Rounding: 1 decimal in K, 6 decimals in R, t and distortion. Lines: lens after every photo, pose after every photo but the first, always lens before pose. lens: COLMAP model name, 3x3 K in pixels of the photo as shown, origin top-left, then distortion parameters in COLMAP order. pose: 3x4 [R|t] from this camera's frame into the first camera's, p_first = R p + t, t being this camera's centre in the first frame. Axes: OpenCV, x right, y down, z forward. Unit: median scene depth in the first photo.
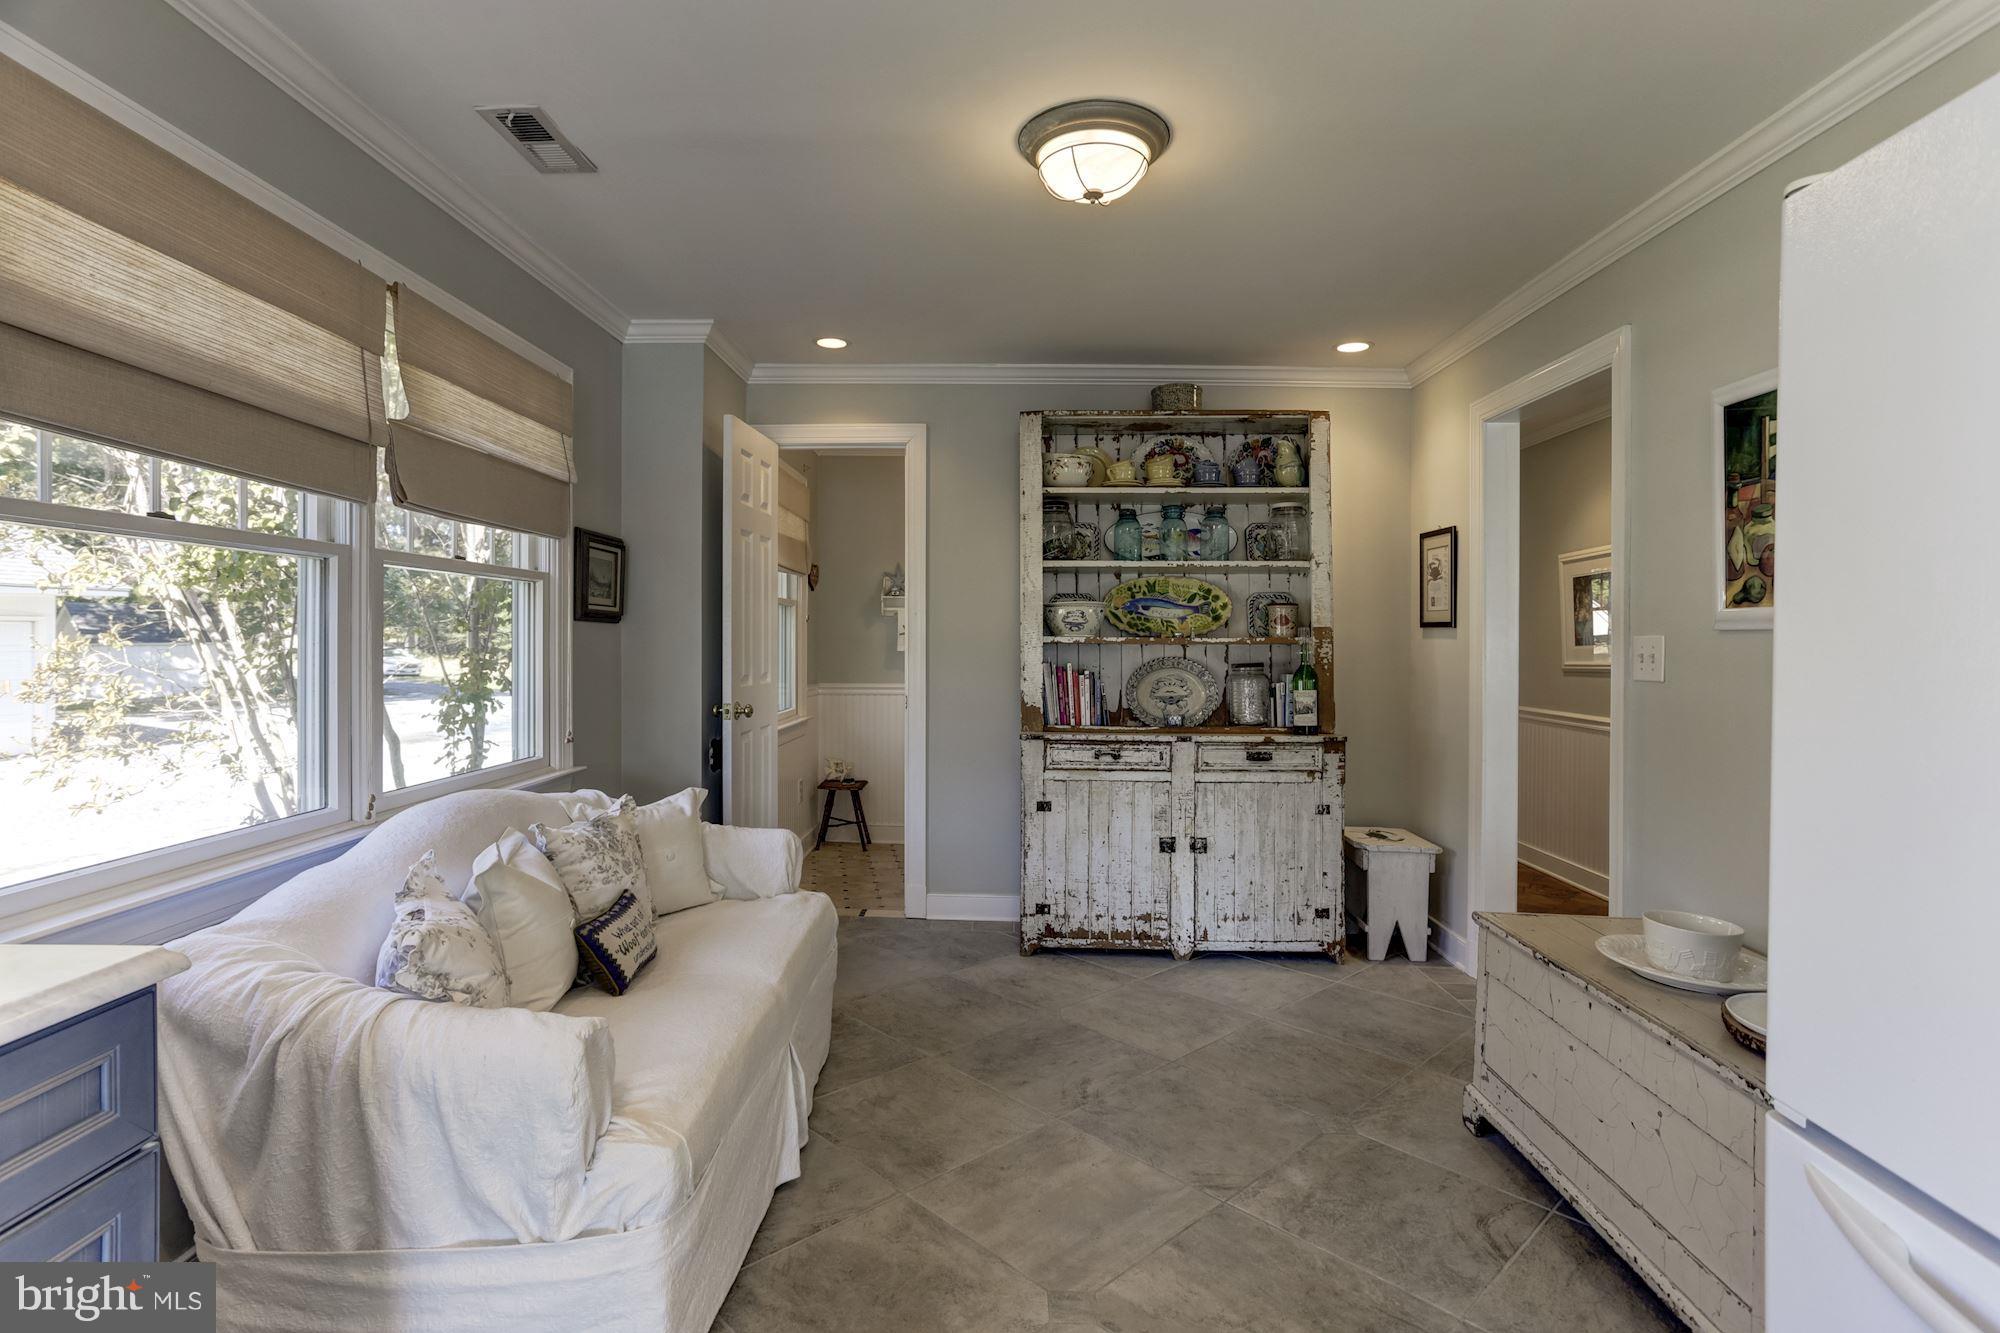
lens RADIAL K [[977.4, 0, 995.5], [0, 977.4, 658.1], [0, 0, 1]] dist [-0.004981, 0.010449]
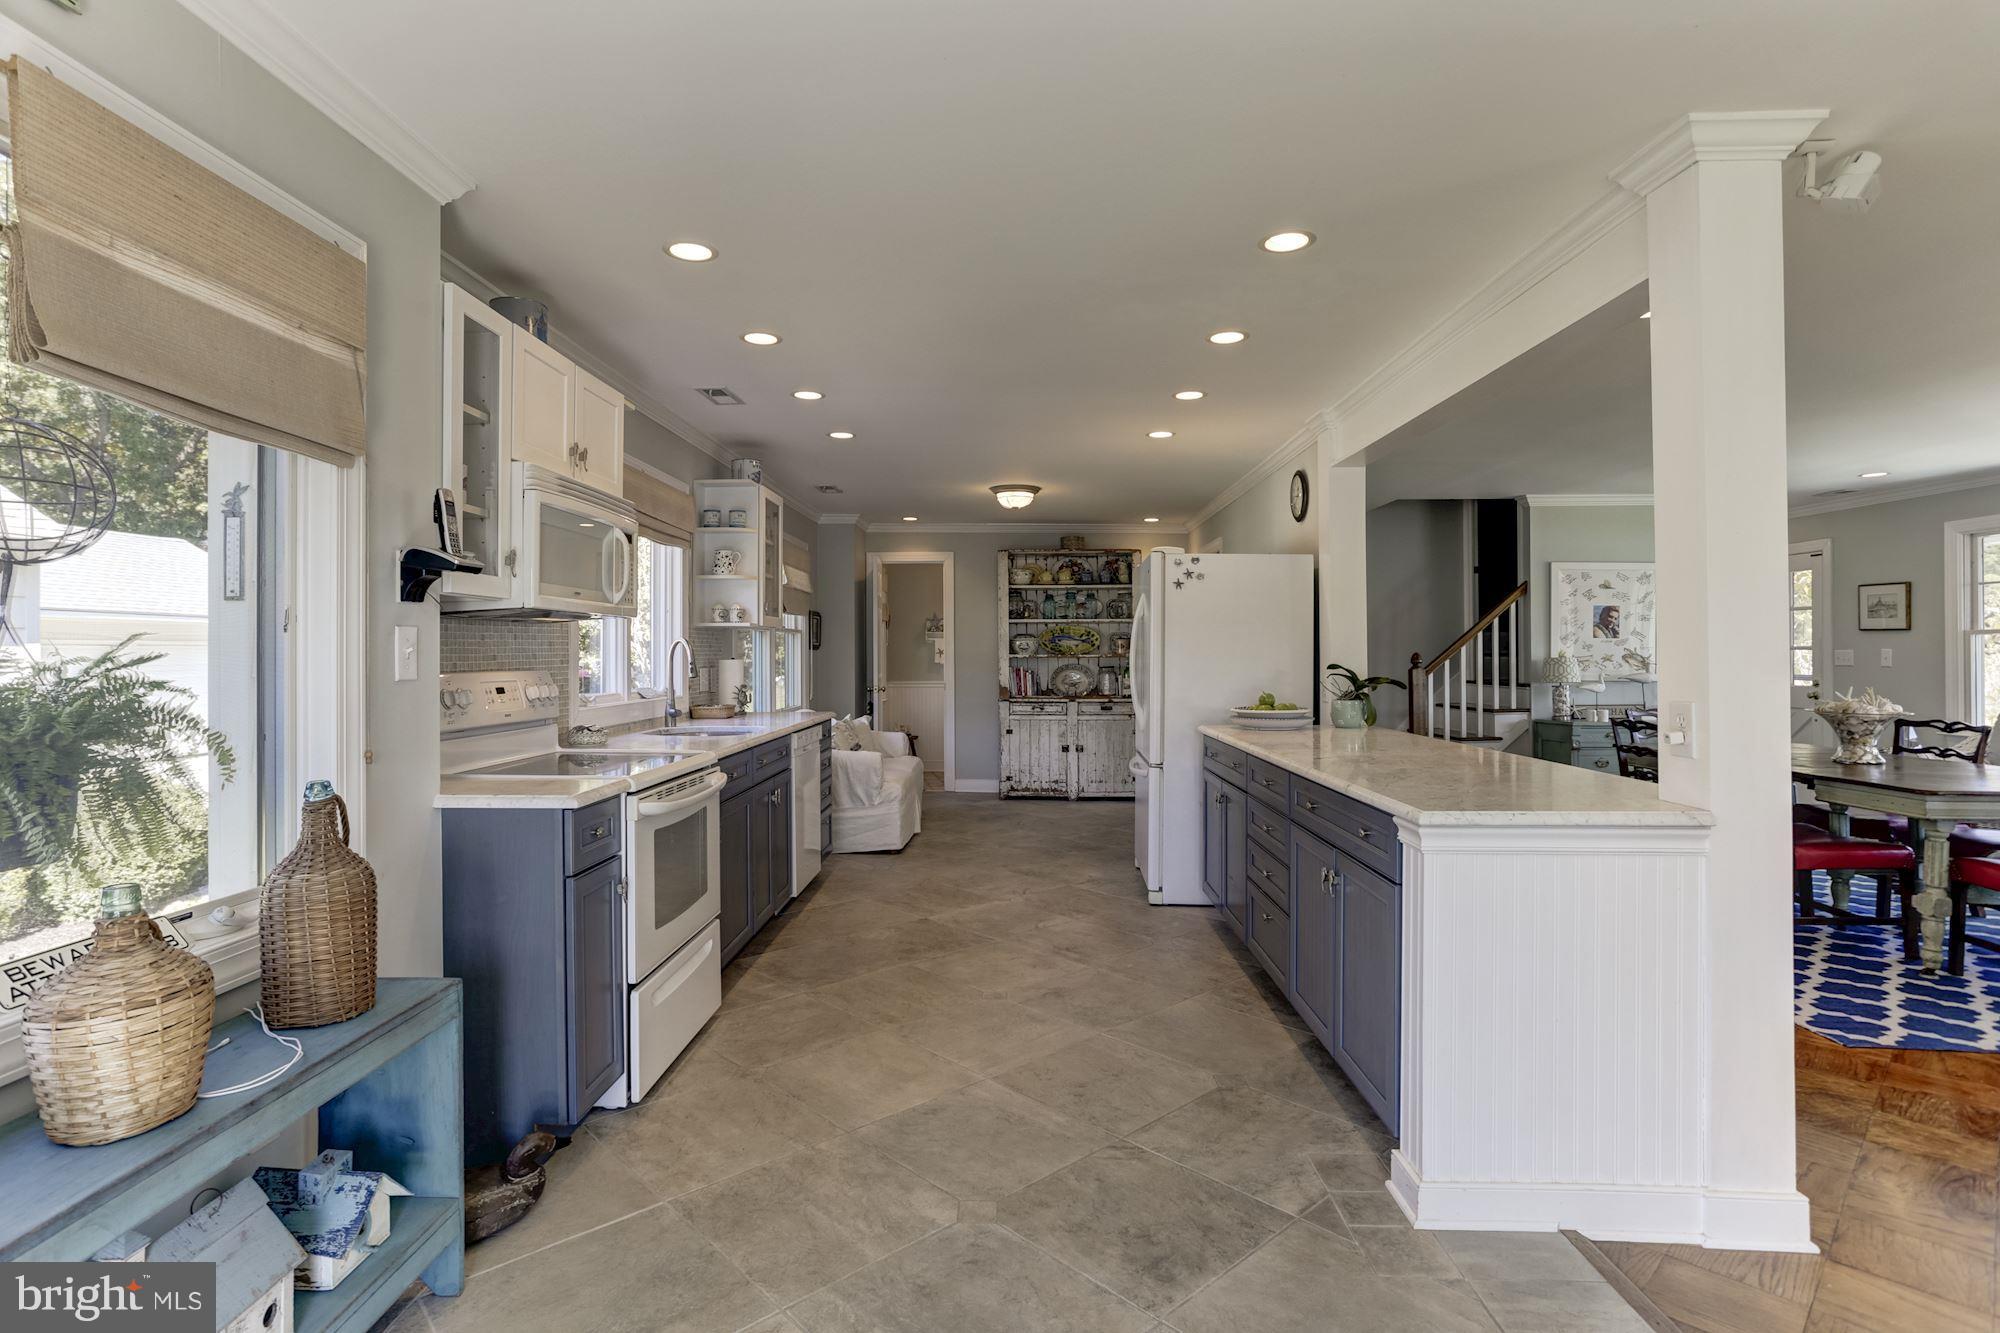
lens RADIAL K [[977.4, 0, 1001.7], [0, 977.4, 653.8], [0, 0, 1]] dist [-0.004981, 0.010449]
pose [[0.999979, -0.006453, 0.000014, 0.031902], [0.006452, 0.999796, -0.019150, 0.017526], [0.000109, 0.019149, 0.999817, -1.176200]]
